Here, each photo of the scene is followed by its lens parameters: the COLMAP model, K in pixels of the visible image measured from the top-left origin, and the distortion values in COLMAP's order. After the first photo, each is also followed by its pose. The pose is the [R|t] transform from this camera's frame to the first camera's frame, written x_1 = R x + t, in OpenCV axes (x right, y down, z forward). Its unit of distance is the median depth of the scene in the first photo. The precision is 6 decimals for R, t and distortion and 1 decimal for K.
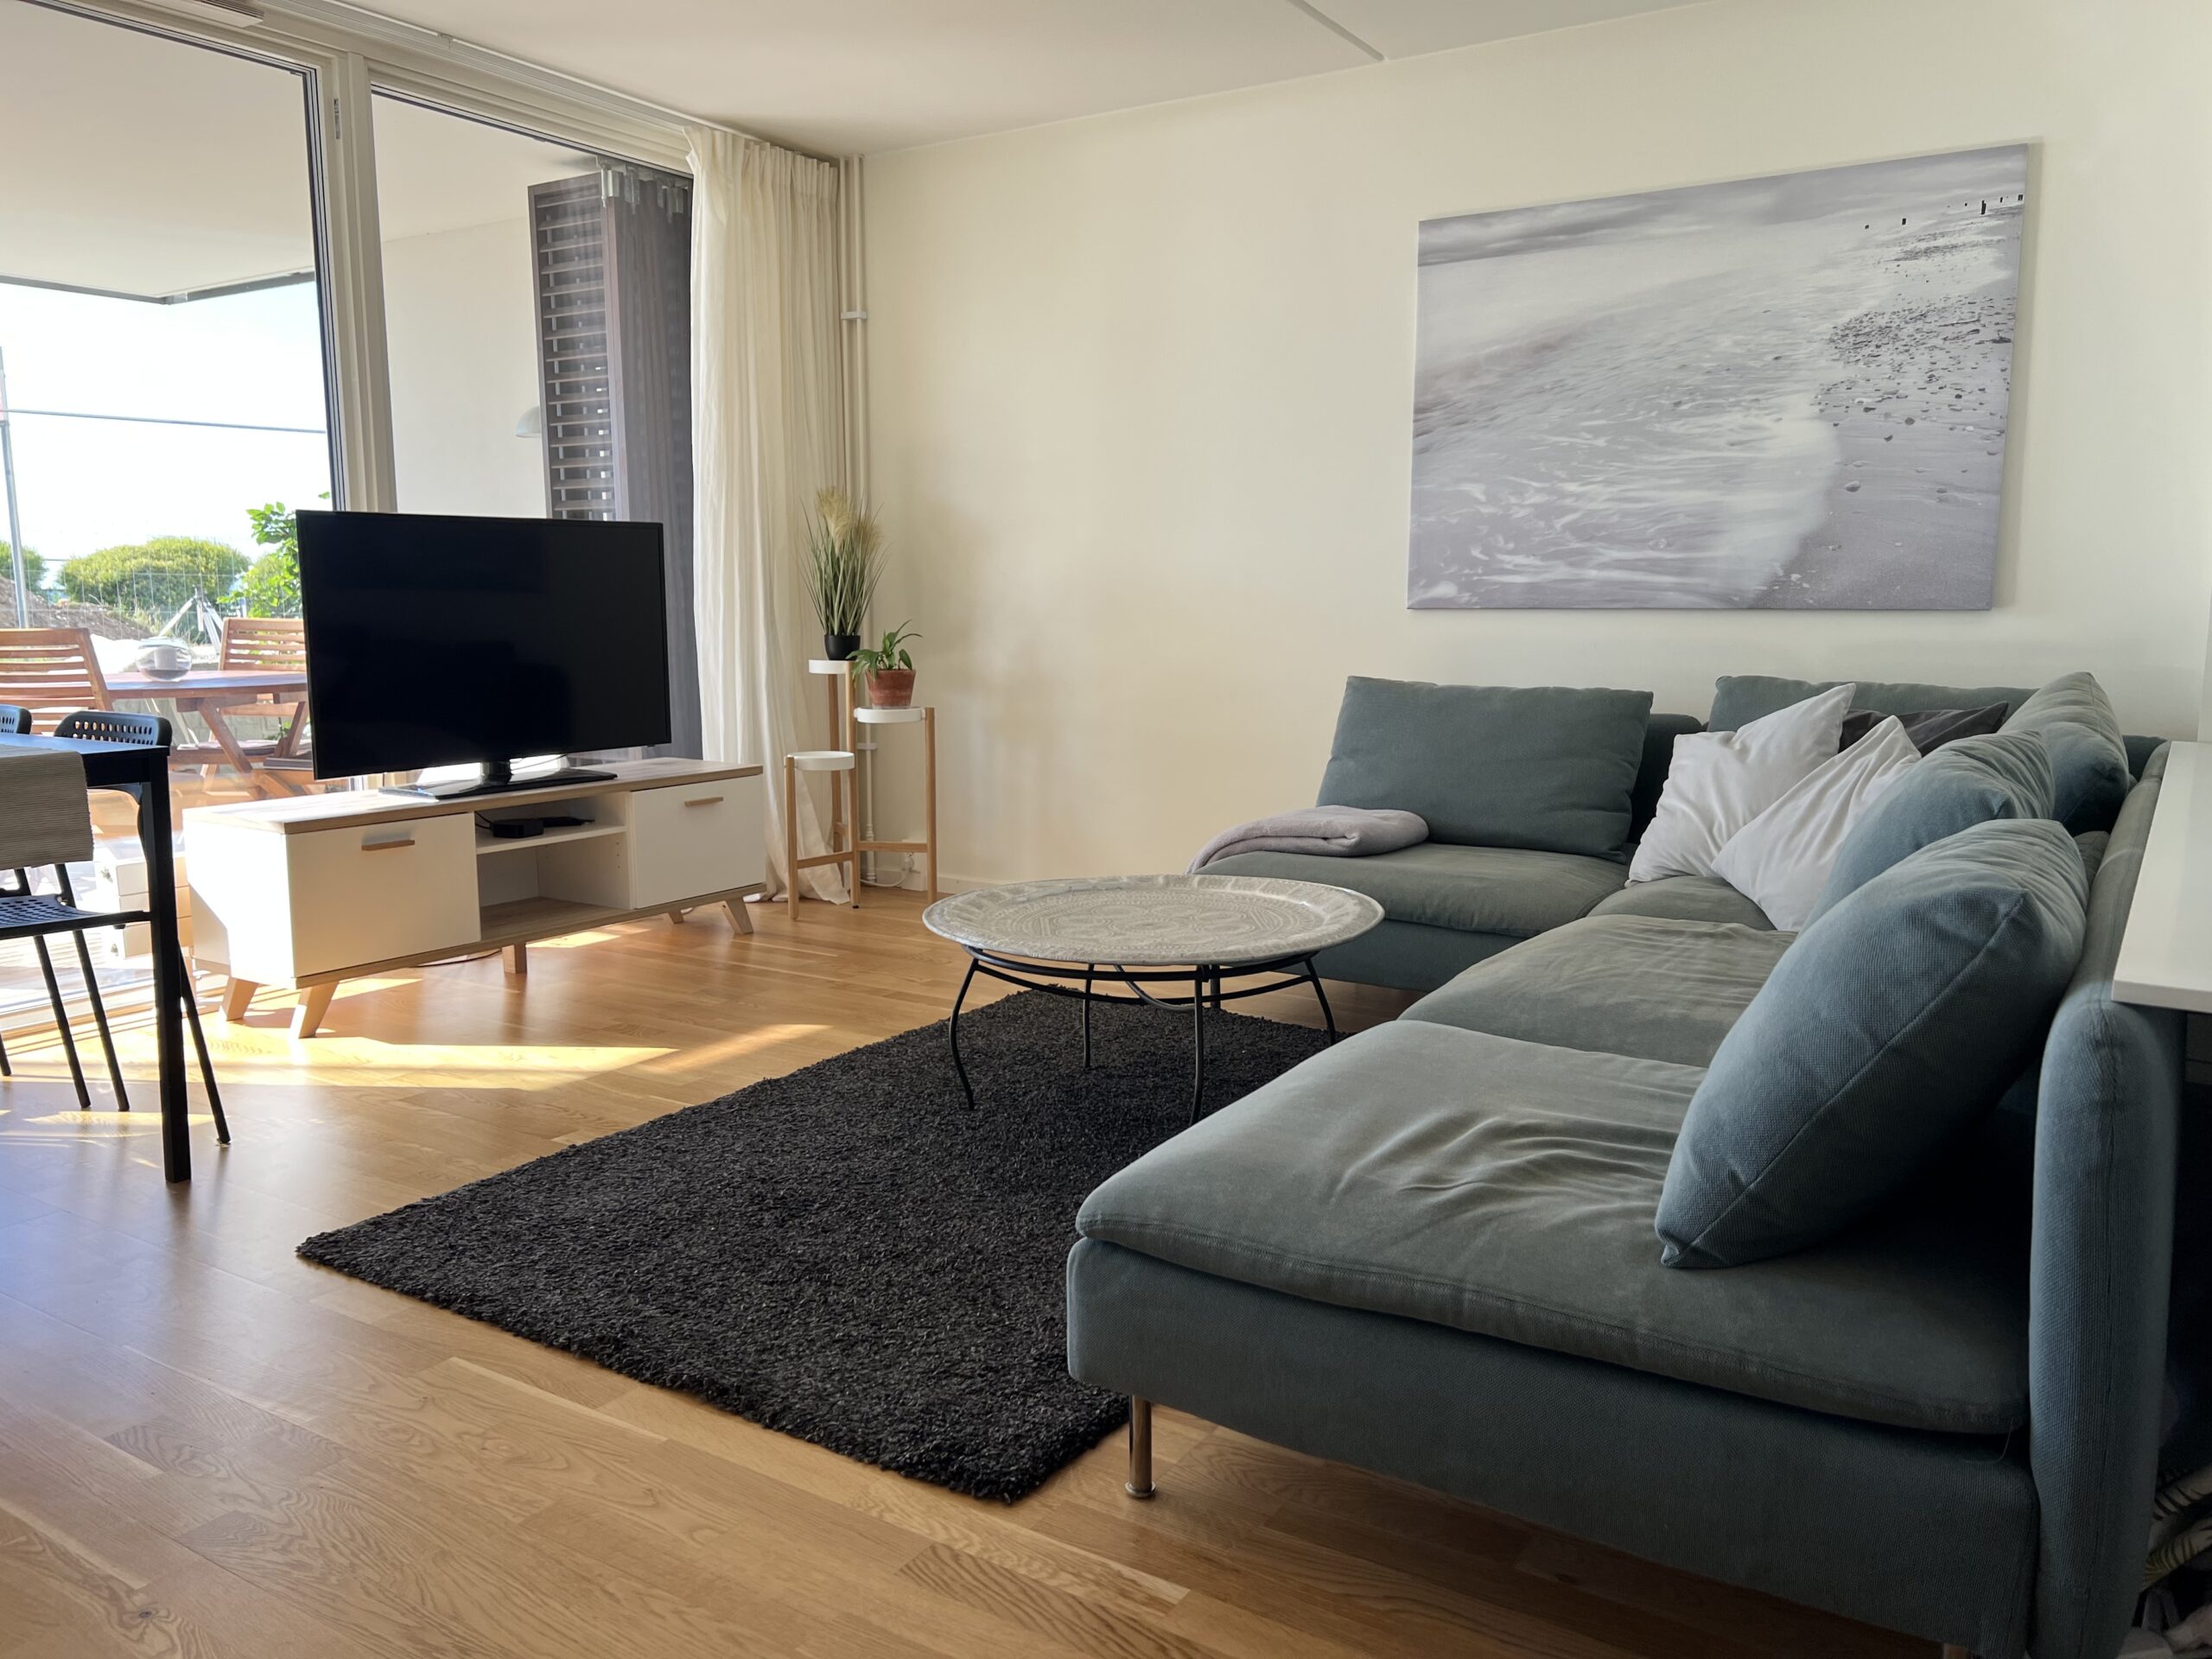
lens RADIAL K [[1683.3, 0, 1087.6], [0, 1683.3, 819.4], [0, 0, 1]] dist [-0.001947, -0.011161]
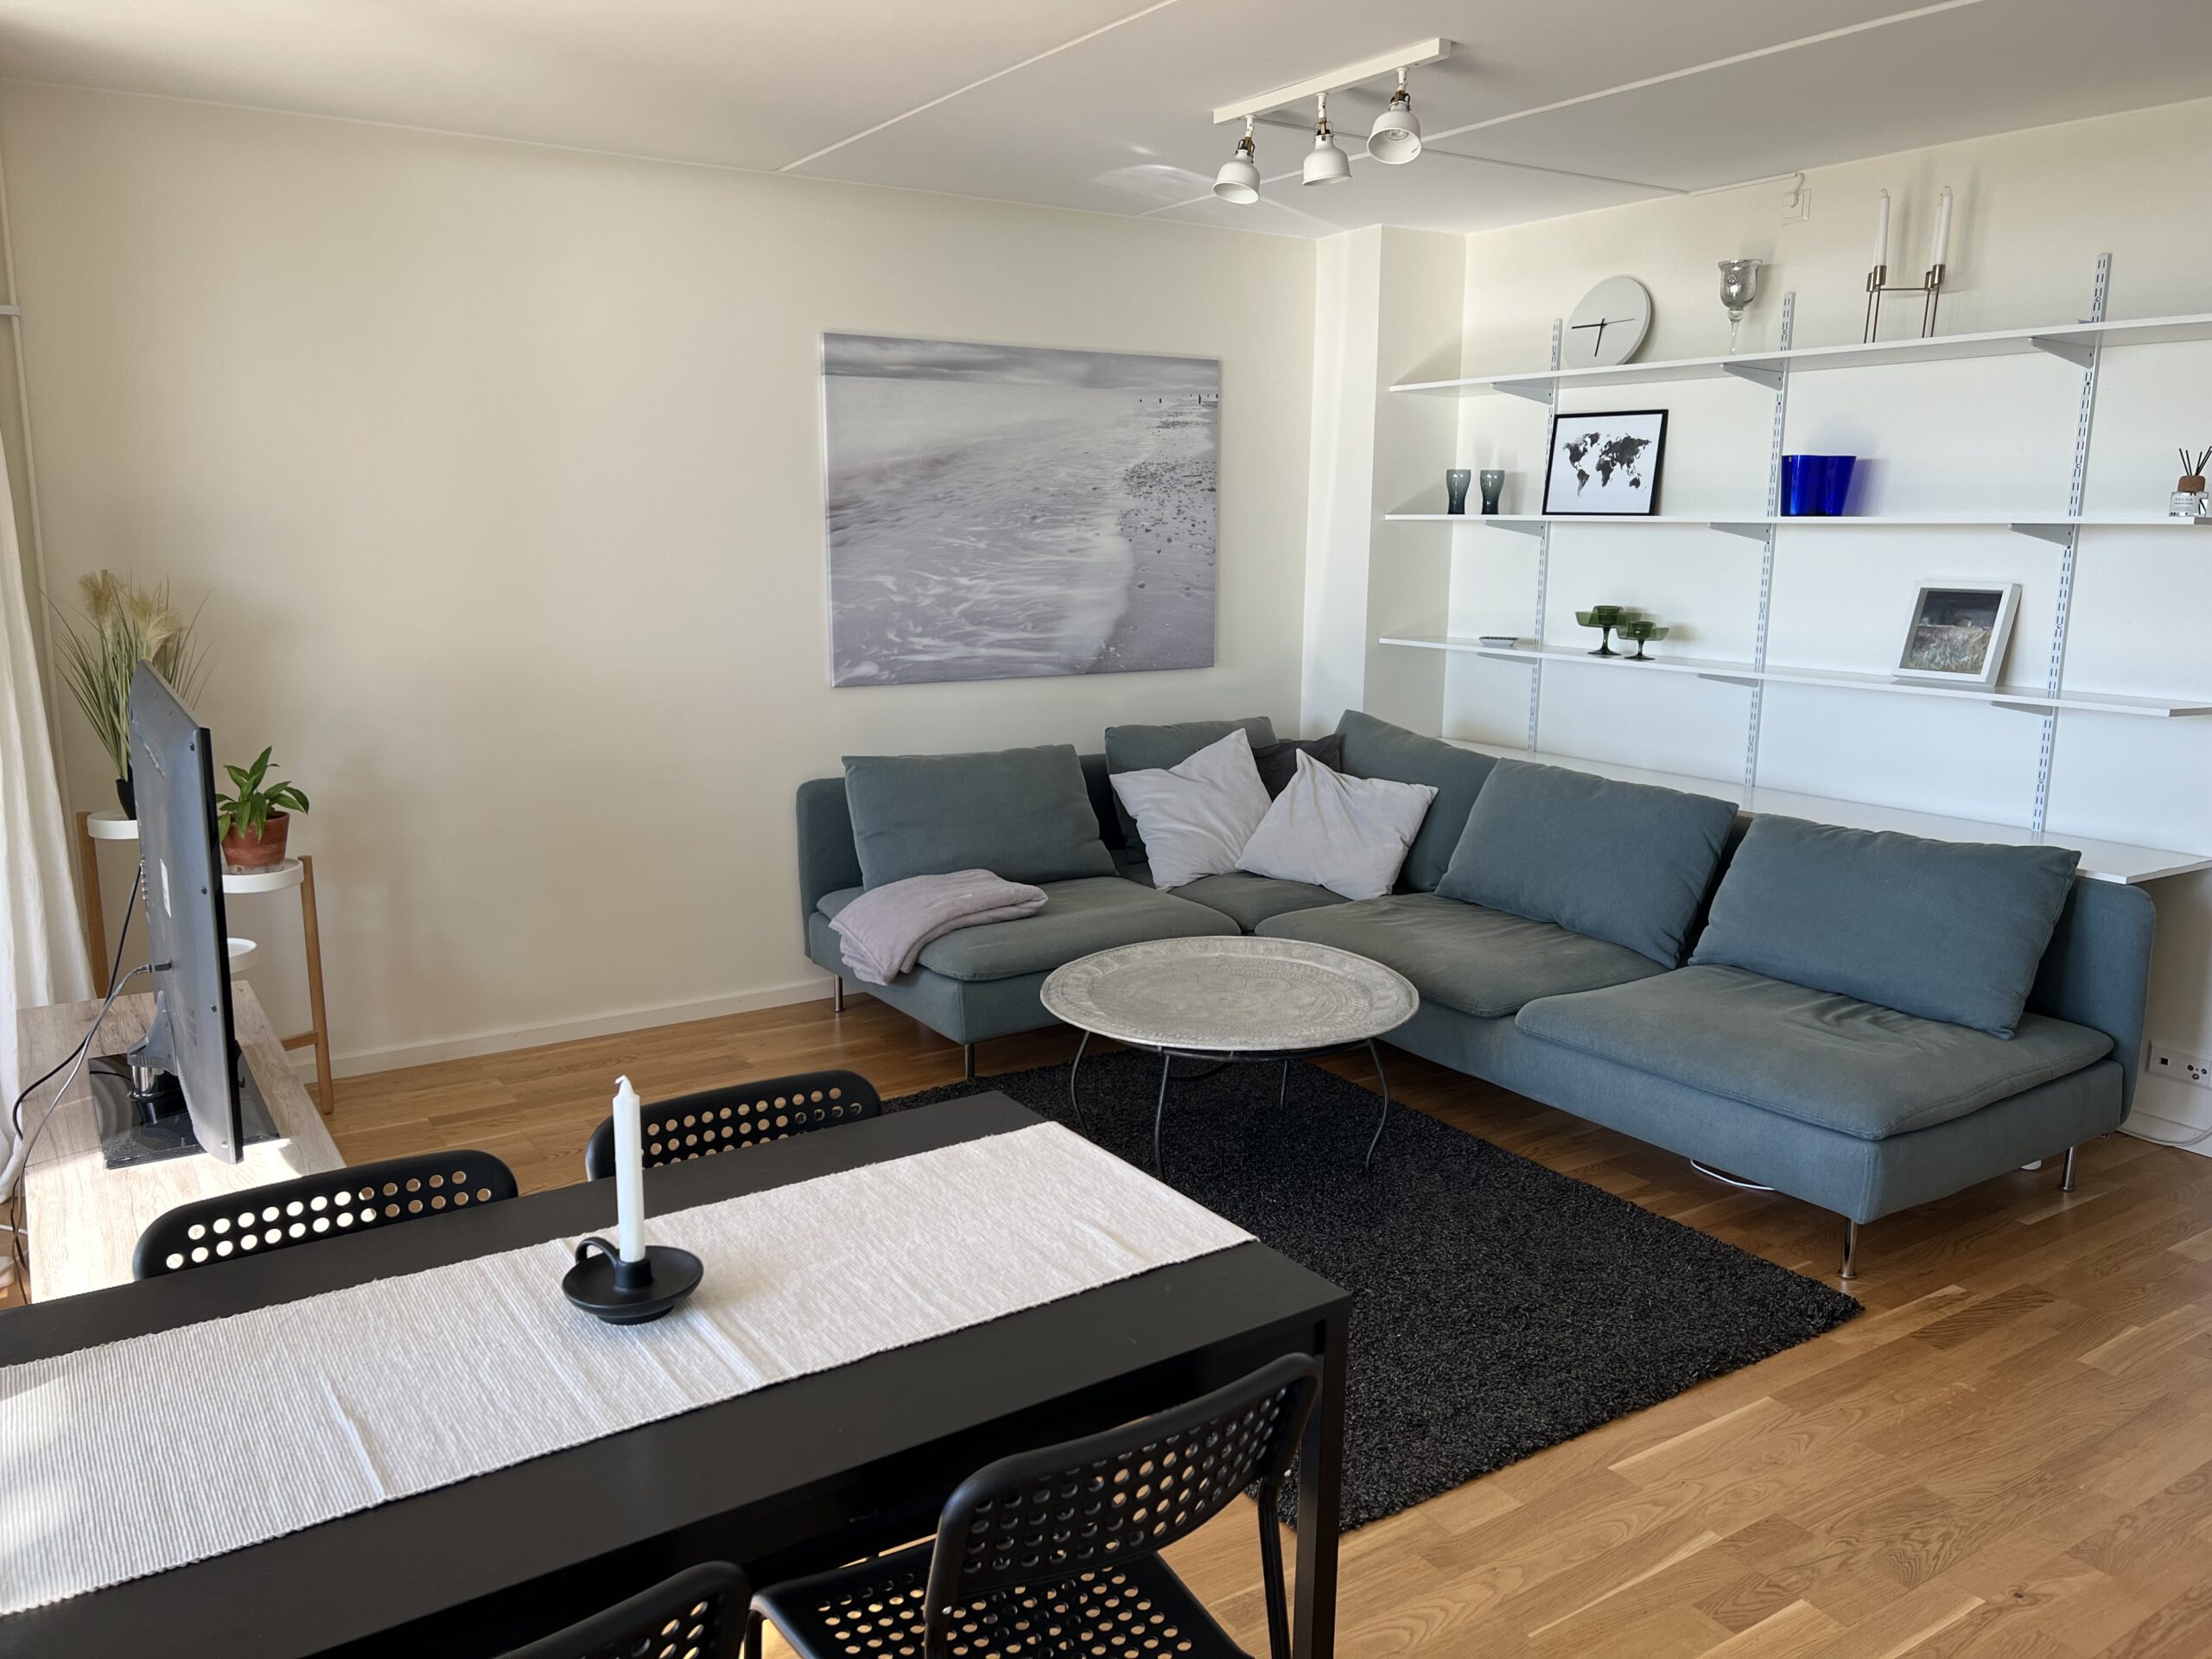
lens RADIAL K [[1683.3, 0, 1084.3], [0, 1683.3, 835.5], [0, 0, 1]] dist [-0.001947, -0.011161]
pose [[0.403337, -0.165775, 0.899910, -0.803839], [0.112178, 0.984993, 0.131170, -0.168155], [-0.908149, 0.048045, 0.415881, 0.433404]]
